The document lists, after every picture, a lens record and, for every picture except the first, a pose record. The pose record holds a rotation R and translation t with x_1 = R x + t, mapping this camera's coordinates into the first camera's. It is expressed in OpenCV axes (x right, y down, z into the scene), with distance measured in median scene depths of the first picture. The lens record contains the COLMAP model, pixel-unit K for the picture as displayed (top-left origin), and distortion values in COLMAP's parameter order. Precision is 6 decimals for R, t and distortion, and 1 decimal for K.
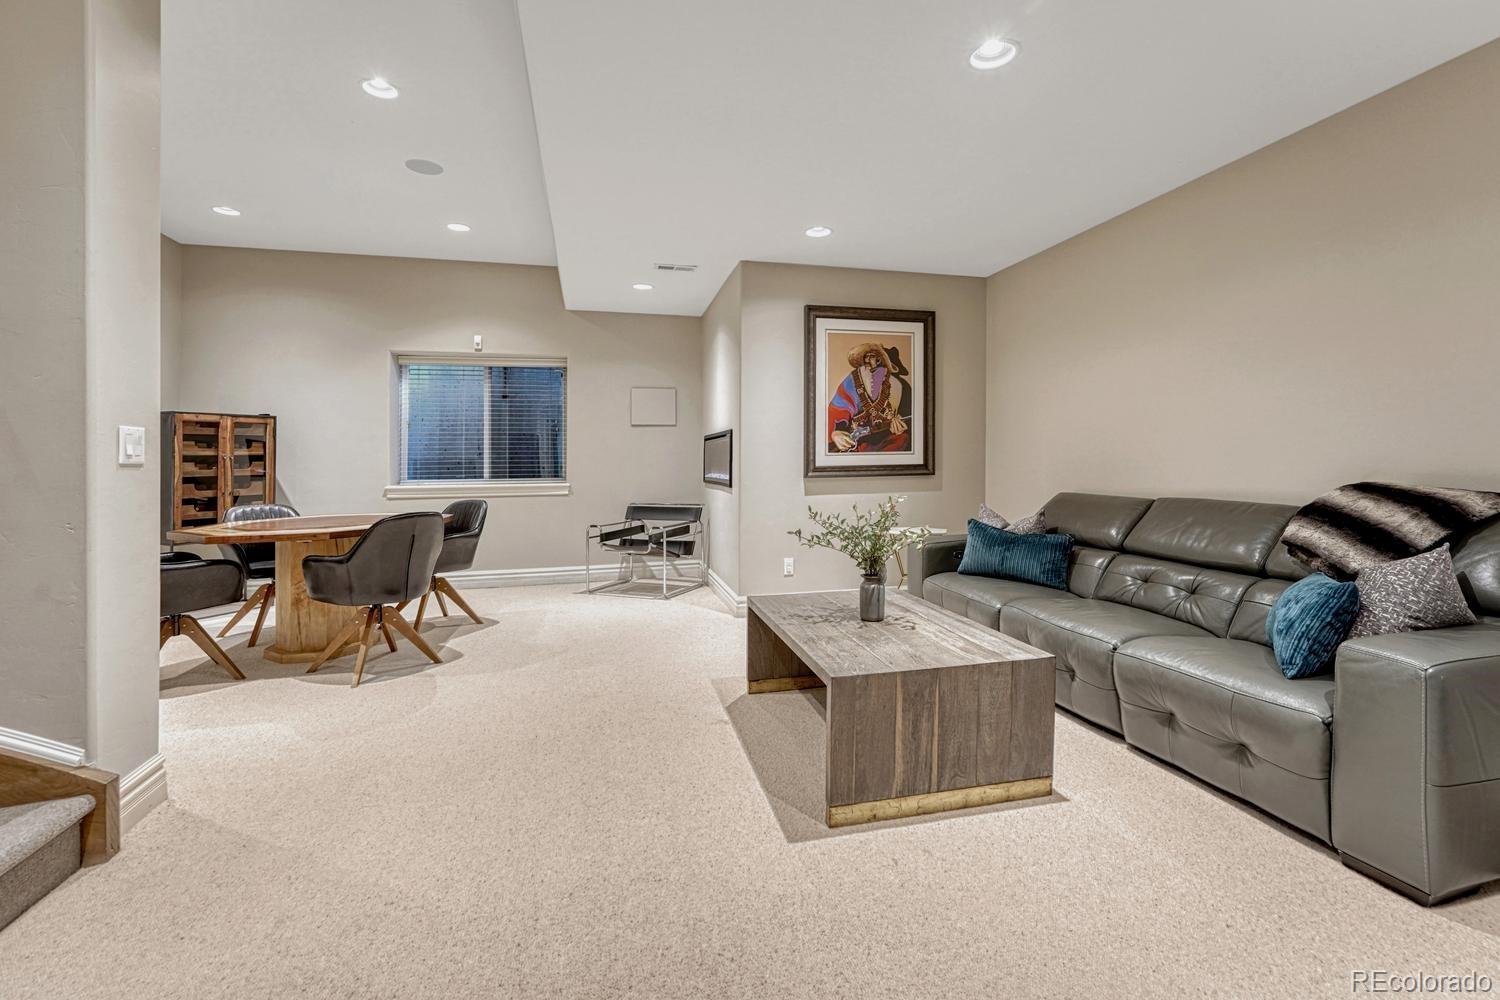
lens RADIAL K [[664.9, 0, 744.7], [0, 664.9, 463.3], [0, 0, 1]] dist [-0.001360, 0.007372]
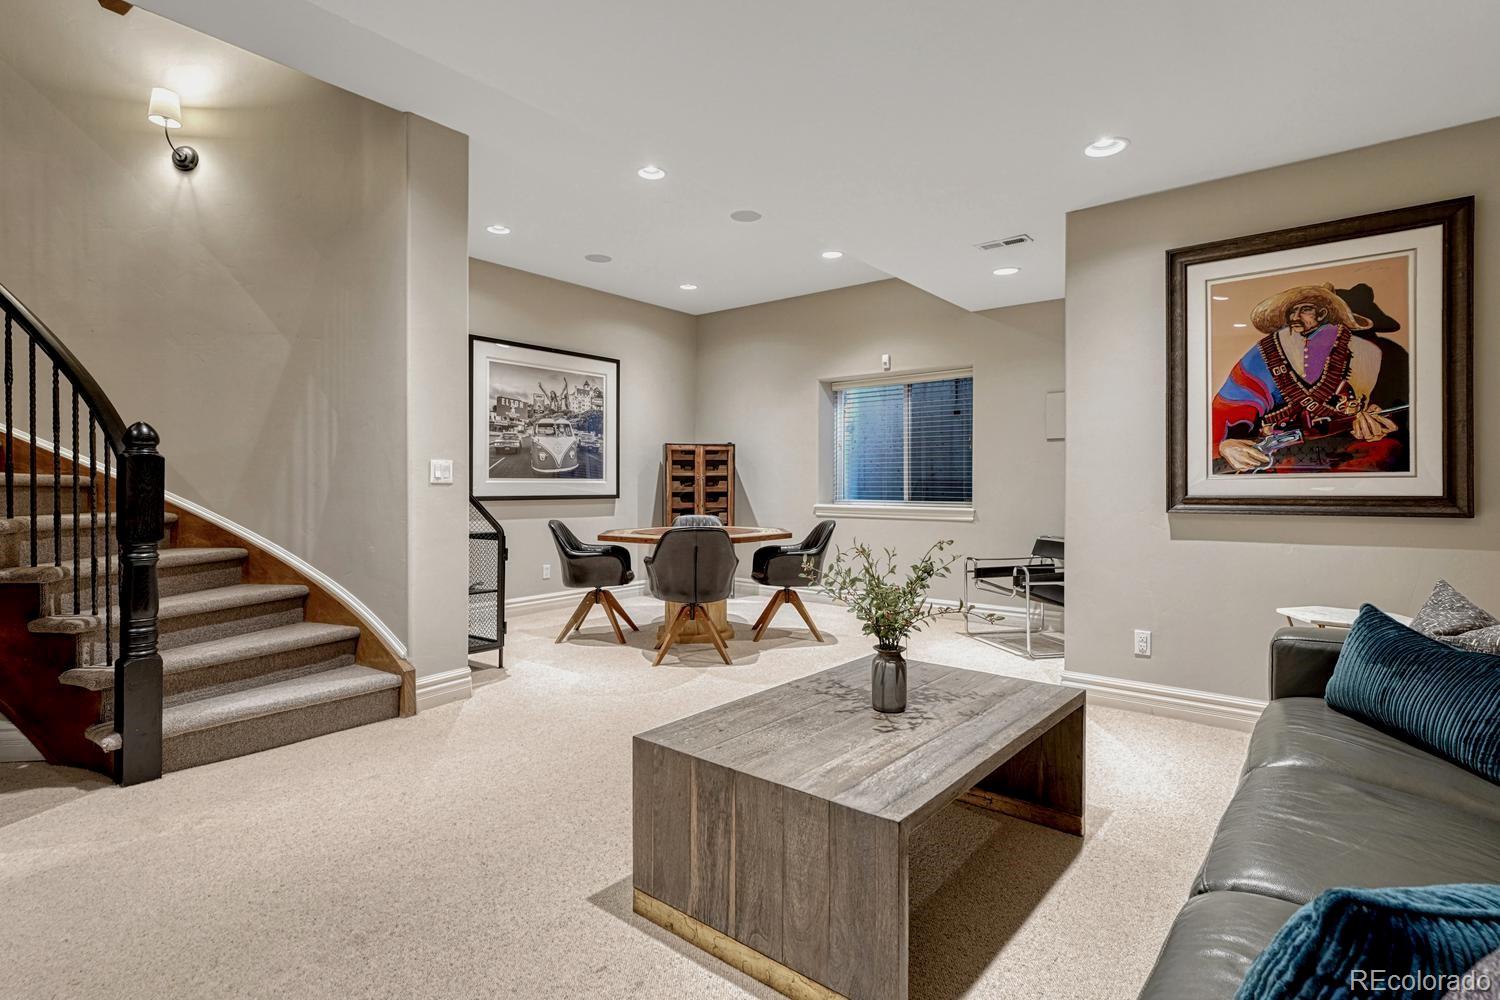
lens RADIAL K [[728.2, 0, 747.7], [0, 728.2, 478.3], [0, 0, 1]] dist [0.010382, -0.000060]
pose [[0.605029, 0.005144, -0.796187, 0.408140], [-0.010454, 0.999944, -0.001483, -0.006477], [0.796135, 0.009220, 0.605049, 0.224700]]
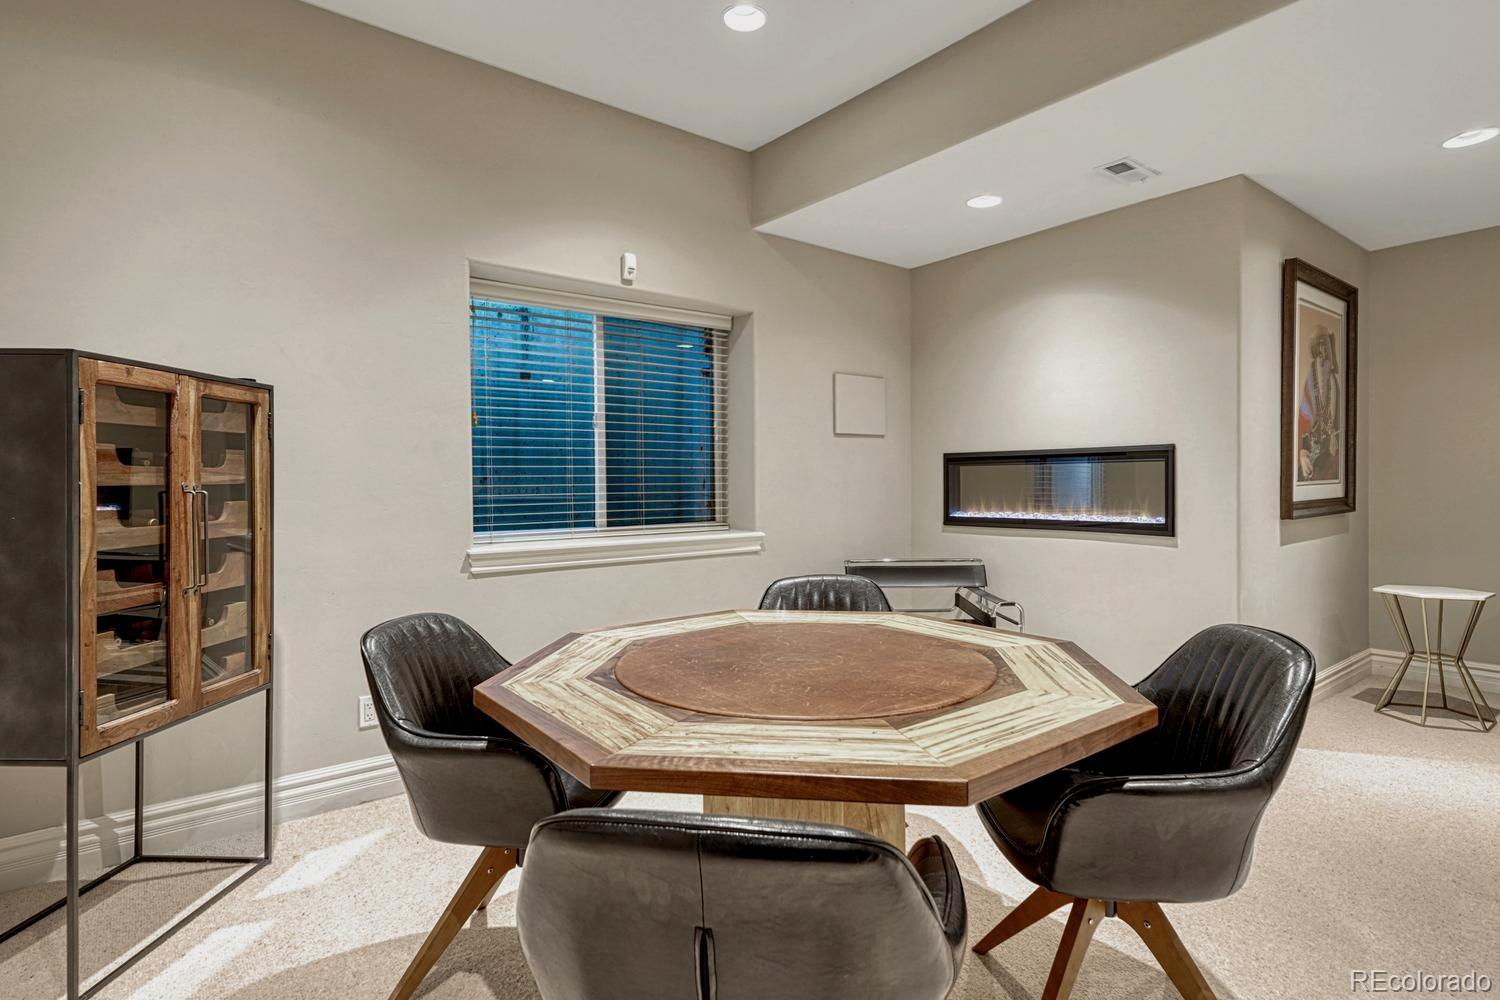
lens RADIAL K [[760.2, 0, 750.0], [0, 760.2, 500.0], [0, 0, 1]] dist [0.029423, -0.000026]
pose [[0.909432, -0.008336, 0.415769, -0.687976], [0.001333, 0.999852, 0.017129, -0.011434], [-0.415851, -0.015023, 0.909309, 0.503073]]
